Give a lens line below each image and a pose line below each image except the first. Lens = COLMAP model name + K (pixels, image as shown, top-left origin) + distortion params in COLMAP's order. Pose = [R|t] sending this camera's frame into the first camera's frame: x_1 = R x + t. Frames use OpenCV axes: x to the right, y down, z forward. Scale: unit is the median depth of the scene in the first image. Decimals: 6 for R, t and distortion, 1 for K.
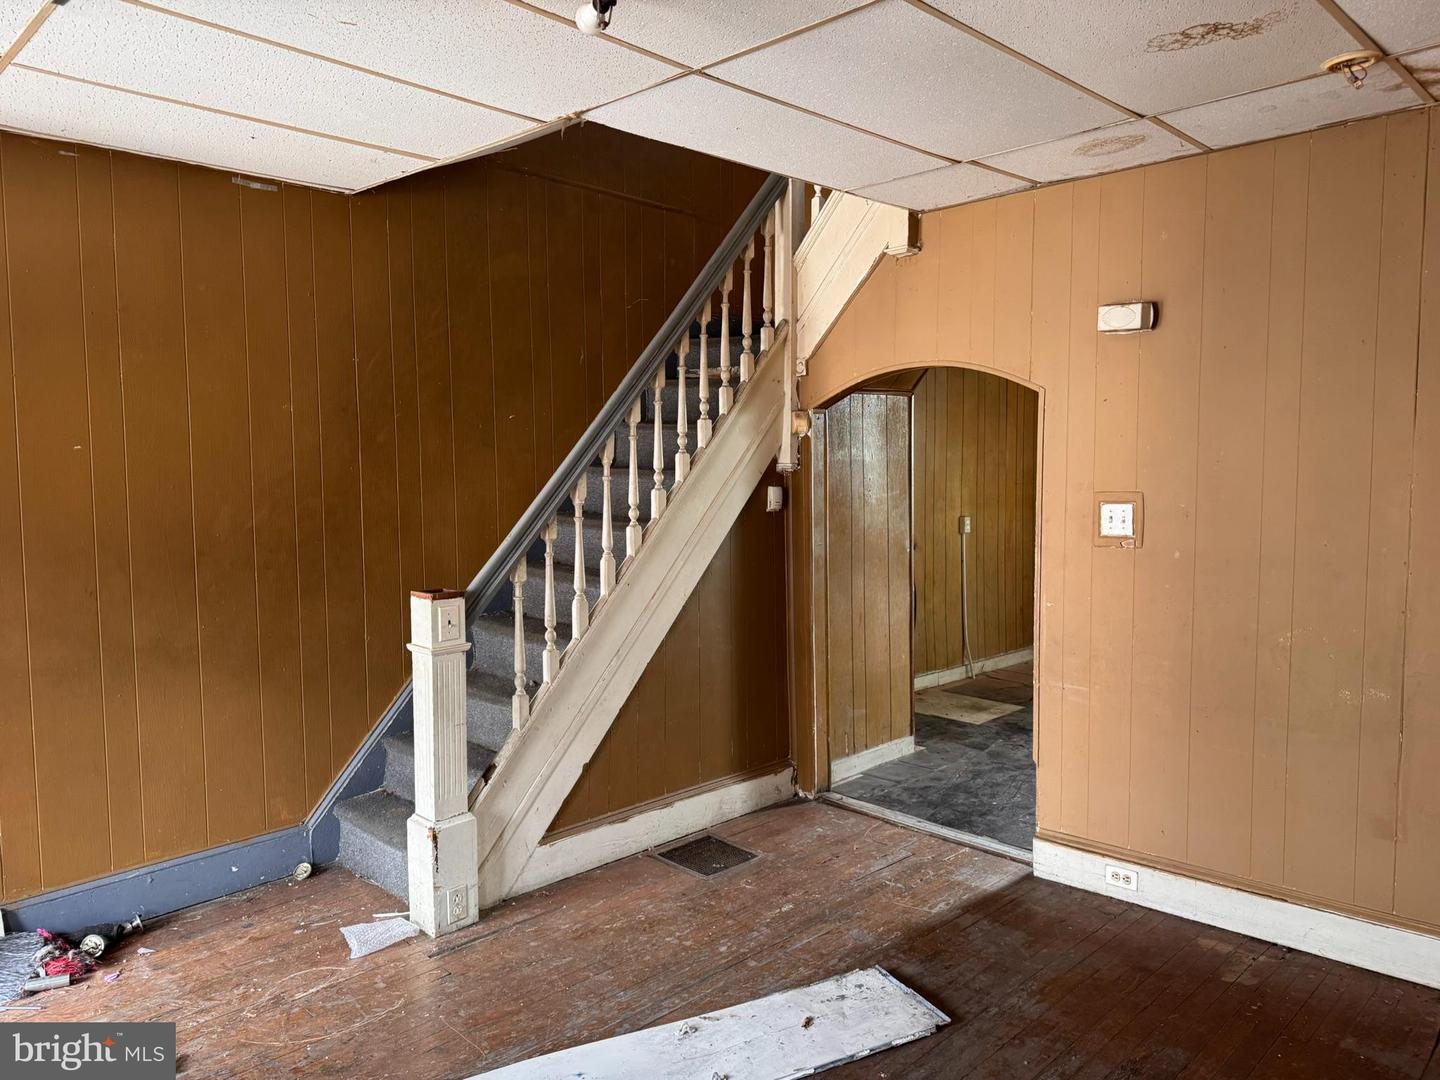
lens RADIAL K [[1038.2, 0, 720.0], [0, 1038.2, 540.0], [0, 0, 1]] dist [0.004980, 0.001642]
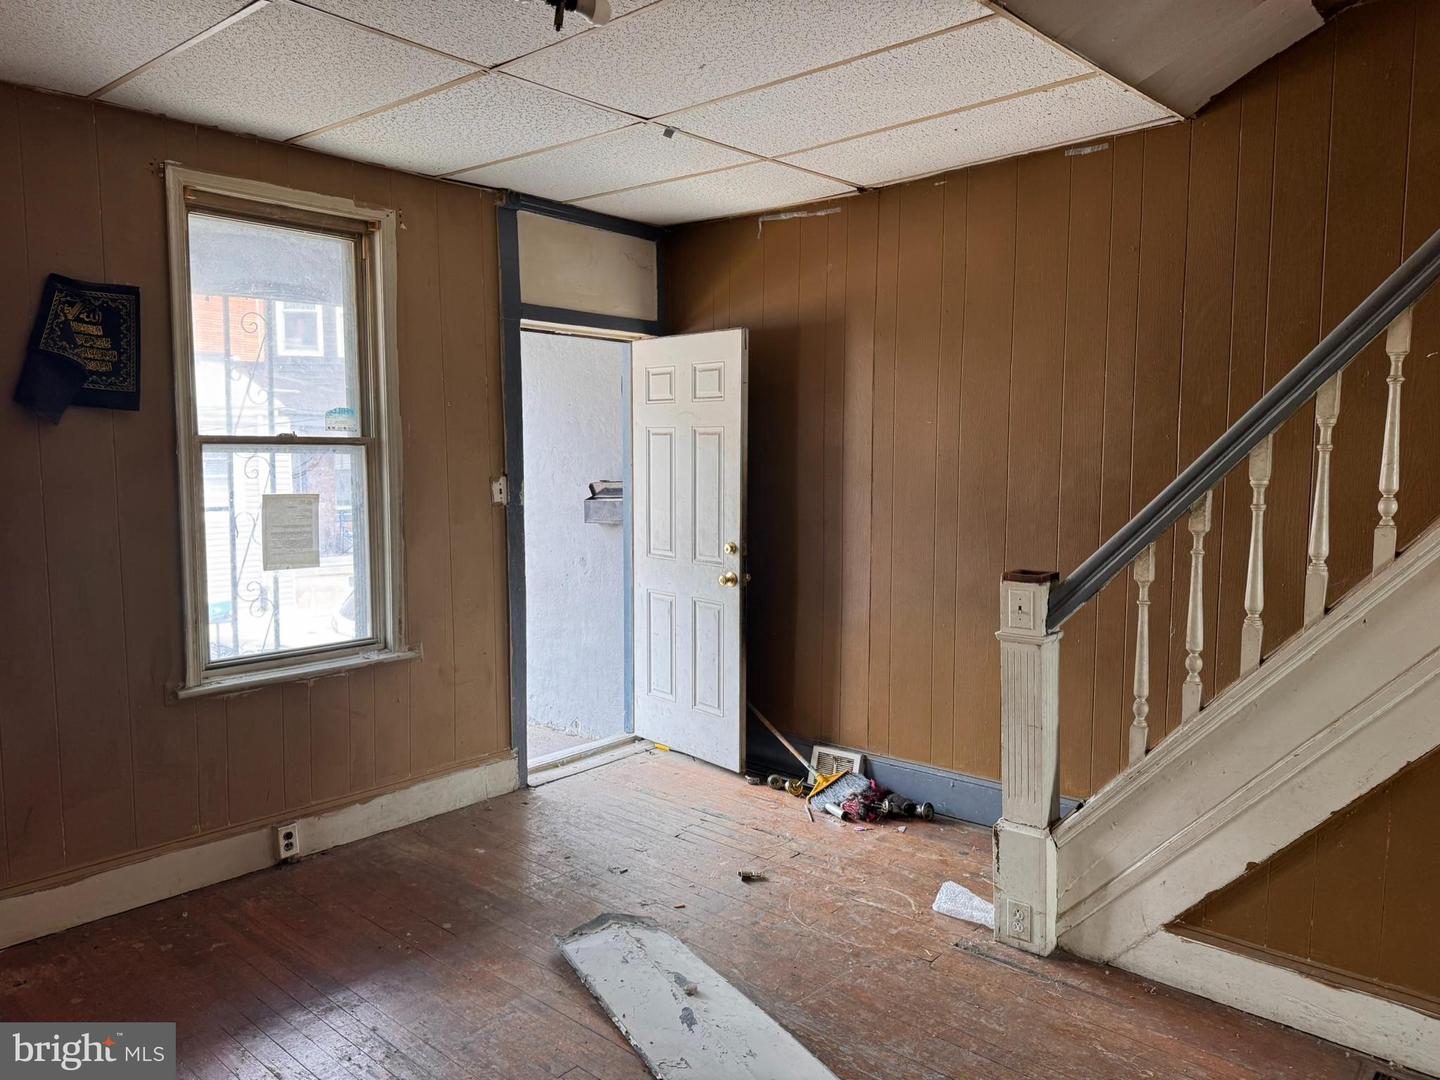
lens RADIAL K [[1021.4, 0, 716.9], [0, 1021.4, 547.5], [0, 0, 1]] dist [-0.001675, 0.000089]
pose [[0.020971, 0.100942, -0.994671, 0.588362], [-0.066703, 0.992815, 0.099347, -0.041532], [0.997552, 0.064264, 0.027554, 0.690979]]
